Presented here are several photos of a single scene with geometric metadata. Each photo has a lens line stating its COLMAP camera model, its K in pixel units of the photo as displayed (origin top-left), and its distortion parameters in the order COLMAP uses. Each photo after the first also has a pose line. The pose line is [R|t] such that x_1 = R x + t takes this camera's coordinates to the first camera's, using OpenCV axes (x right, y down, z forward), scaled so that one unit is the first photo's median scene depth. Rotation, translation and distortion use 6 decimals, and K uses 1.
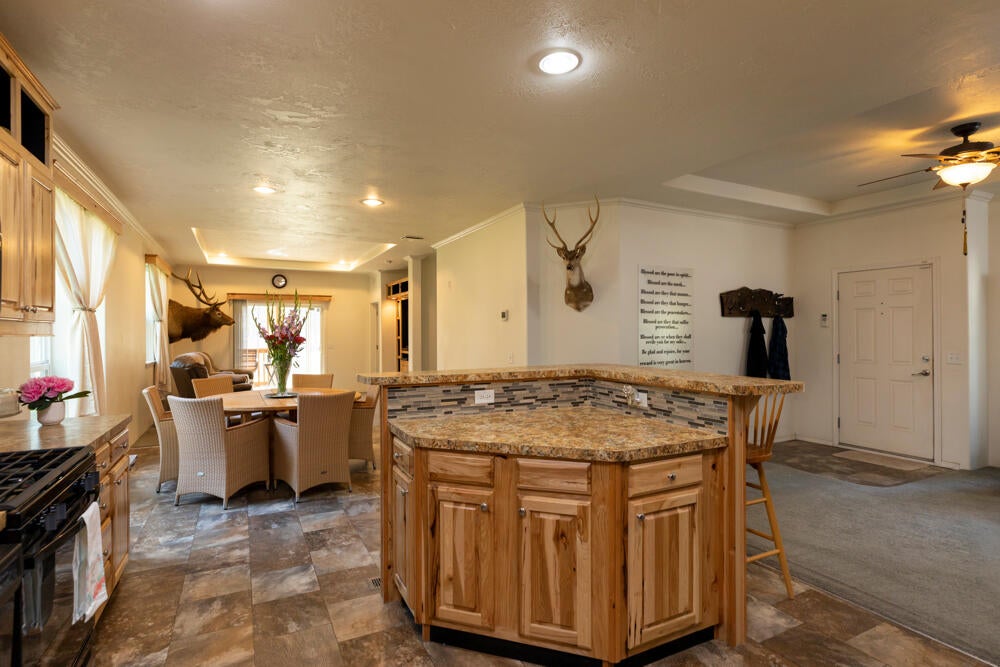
lens RADIAL K [[500.3, 0, 499.6], [0, 500.3, 337.1], [0, 0, 1]] dist [0.001824, 0.000199]
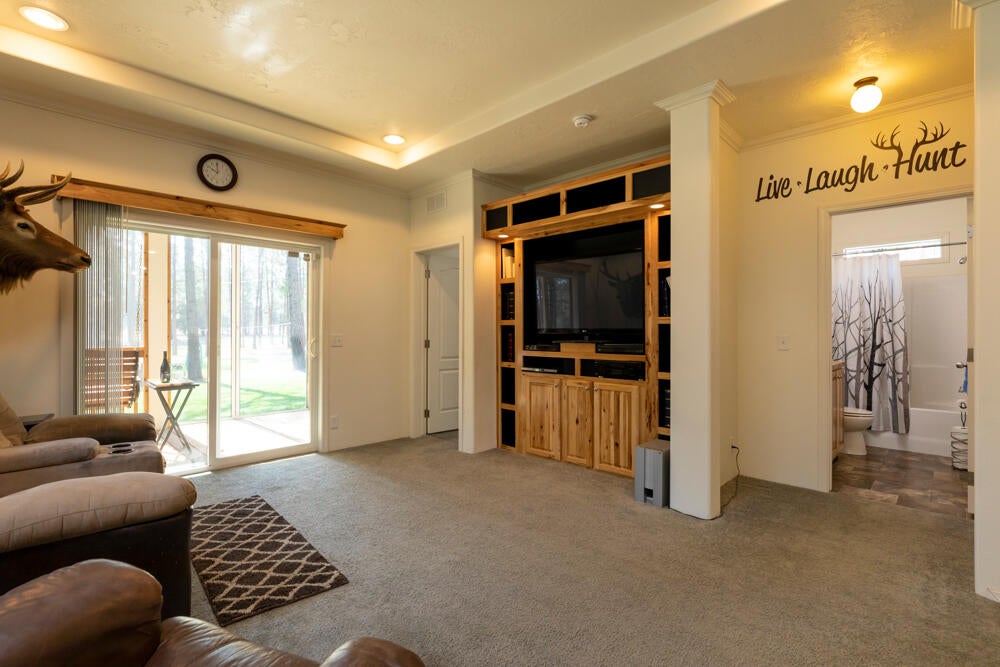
lens RADIAL K [[473.7, 0, 497.6], [0, 473.7, 336.7], [0, 0, 1]] dist [0.015272, 0.000012]
pose [[0.952739, 0.003331, 0.303771, -0.358727], [-0.003200, 0.999994, -0.000931, 0.014894], [-0.303772, -0.000085, 0.952745, 0.608991]]
